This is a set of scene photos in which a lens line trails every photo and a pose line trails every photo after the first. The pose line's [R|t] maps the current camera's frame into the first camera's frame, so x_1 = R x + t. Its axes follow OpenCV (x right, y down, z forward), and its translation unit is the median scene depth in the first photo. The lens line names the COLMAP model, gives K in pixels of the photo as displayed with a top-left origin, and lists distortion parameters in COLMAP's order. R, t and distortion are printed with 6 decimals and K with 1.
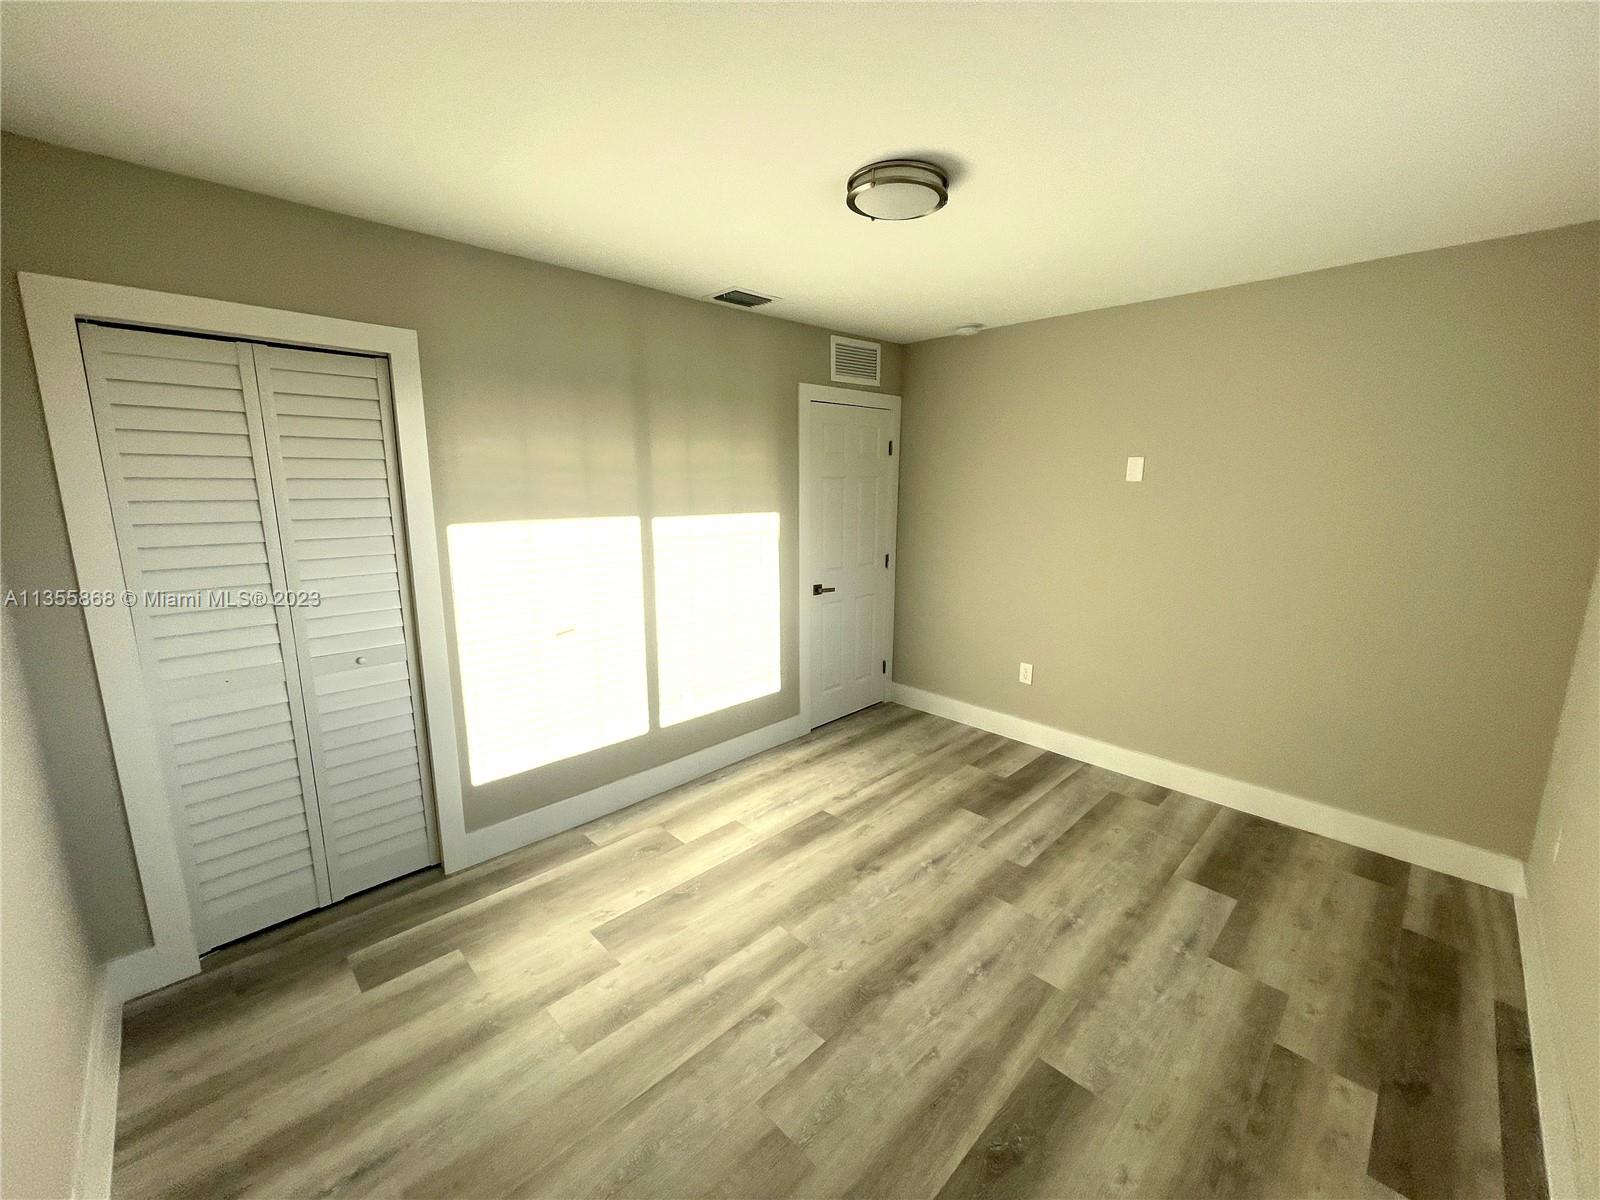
lens RADIAL K [[649.1, 0, 796.1], [0, 649.1, 591.4], [0, 0, 1]] dist [-0.003487, 0.001873]
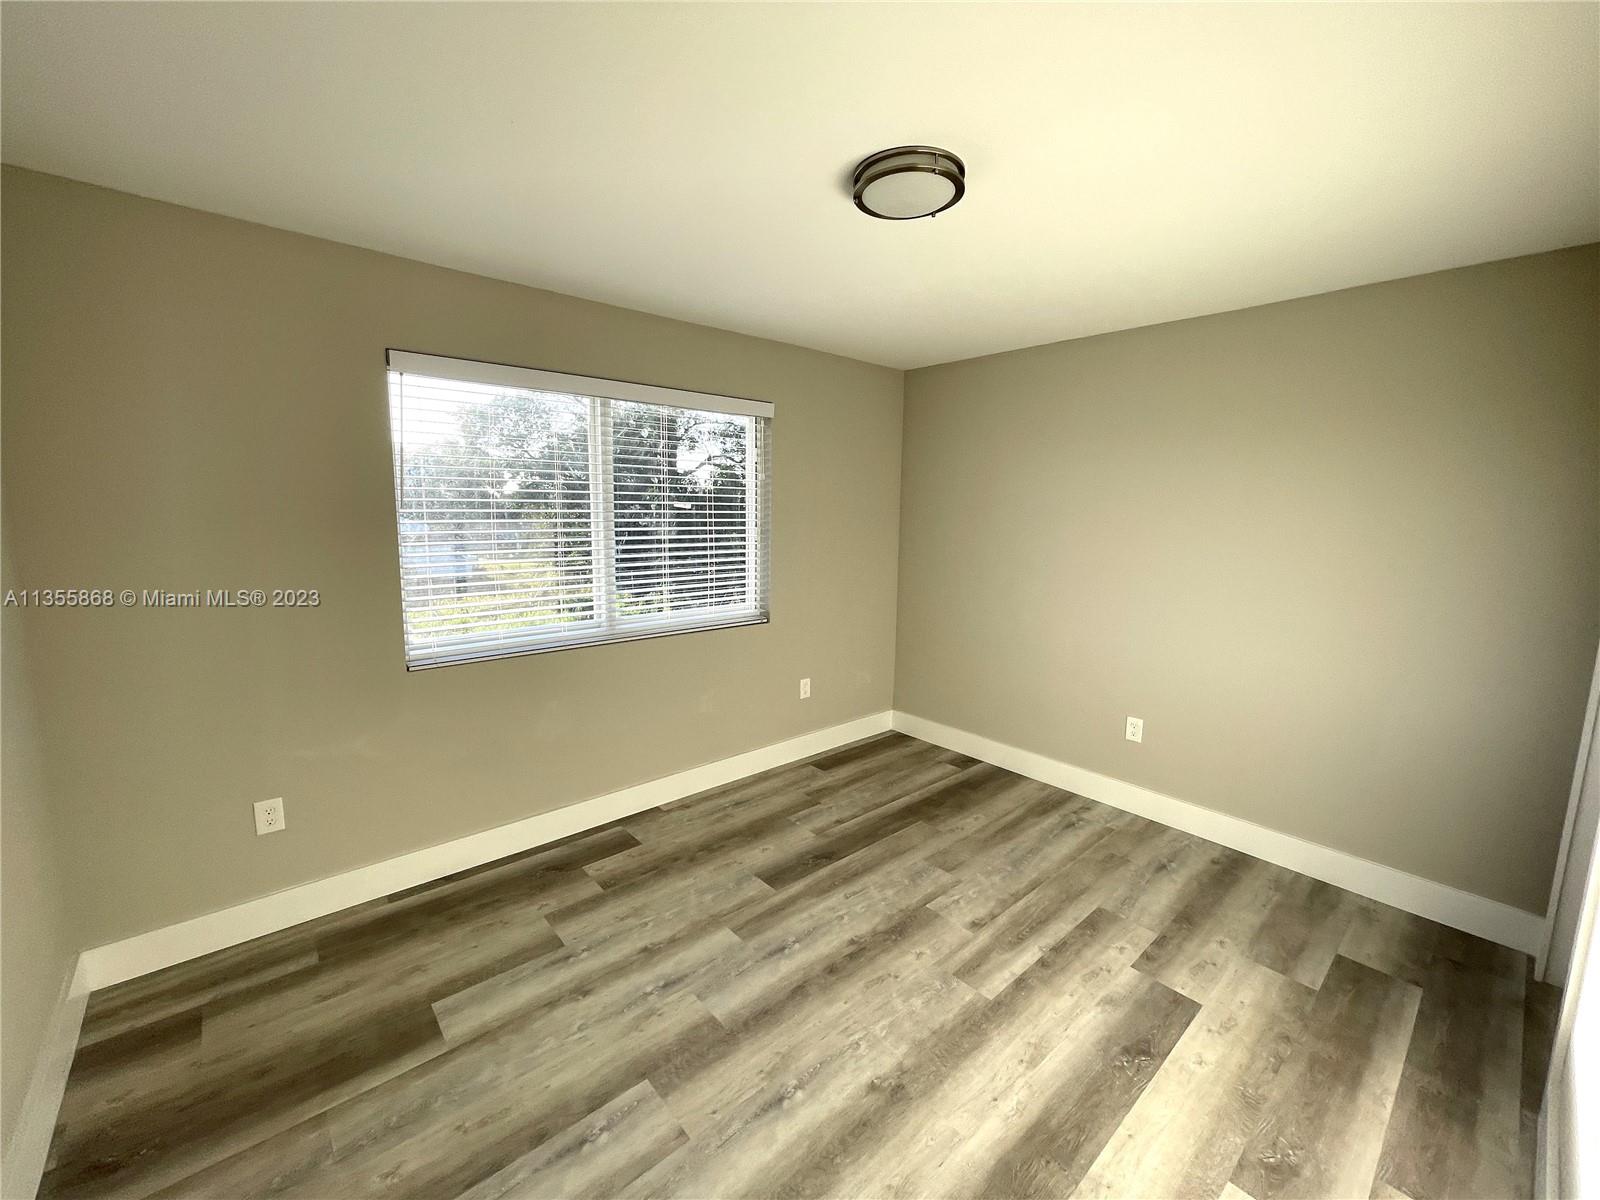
lens RADIAL K [[649.1, 0, 801.7], [0, 649.1, 599.0], [0, 0, 1]] dist [-0.003487, 0.001873]
pose [[-0.998400, -0.027401, 0.049461, 0.223861], [-0.010575, 0.949789, 0.312712, -0.308263], [-0.055546, 0.311689, -0.948559, 1.849589]]
